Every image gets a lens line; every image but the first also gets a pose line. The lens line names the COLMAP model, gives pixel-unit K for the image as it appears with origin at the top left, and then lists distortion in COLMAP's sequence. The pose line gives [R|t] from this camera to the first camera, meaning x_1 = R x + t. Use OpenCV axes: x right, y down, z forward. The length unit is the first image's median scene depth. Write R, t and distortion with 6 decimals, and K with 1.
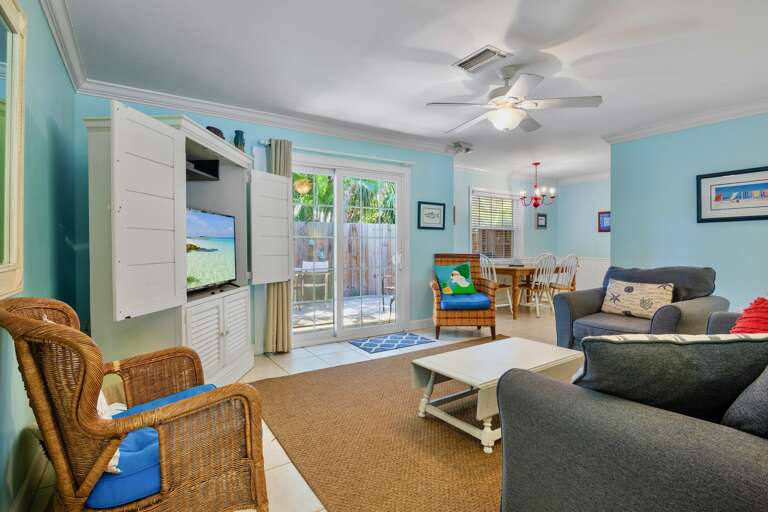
lens RADIAL K [[384.2, 0, 382.0], [0, 384.2, 243.7], [0, 0, 1]] dist [-0.004547, -0.001020]
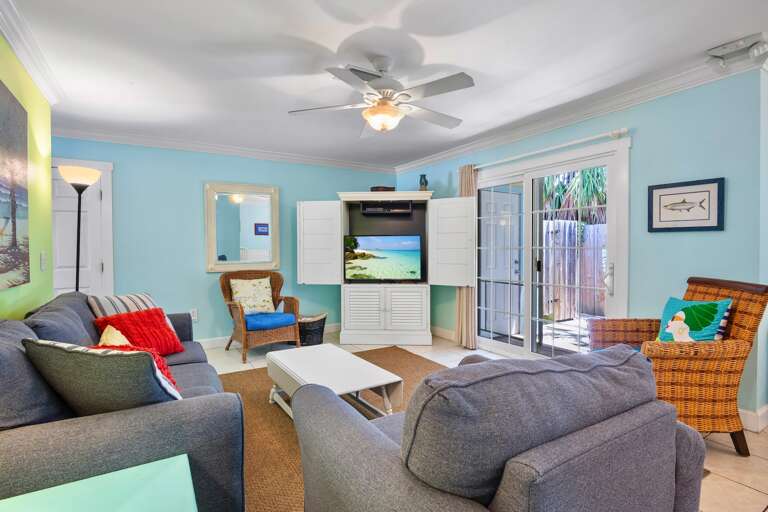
lens RADIAL K [[390.7, 0, 384.0], [0, 390.7, 256.0], [0, 0, 1]] dist [-0.001579, -0.000405]
pose [[-0.045928, 0.022647, -0.998688, 0.721817], [0.004182, 0.999739, 0.022478, -0.017395], [0.998936, -0.003145, -0.046011, 0.615957]]
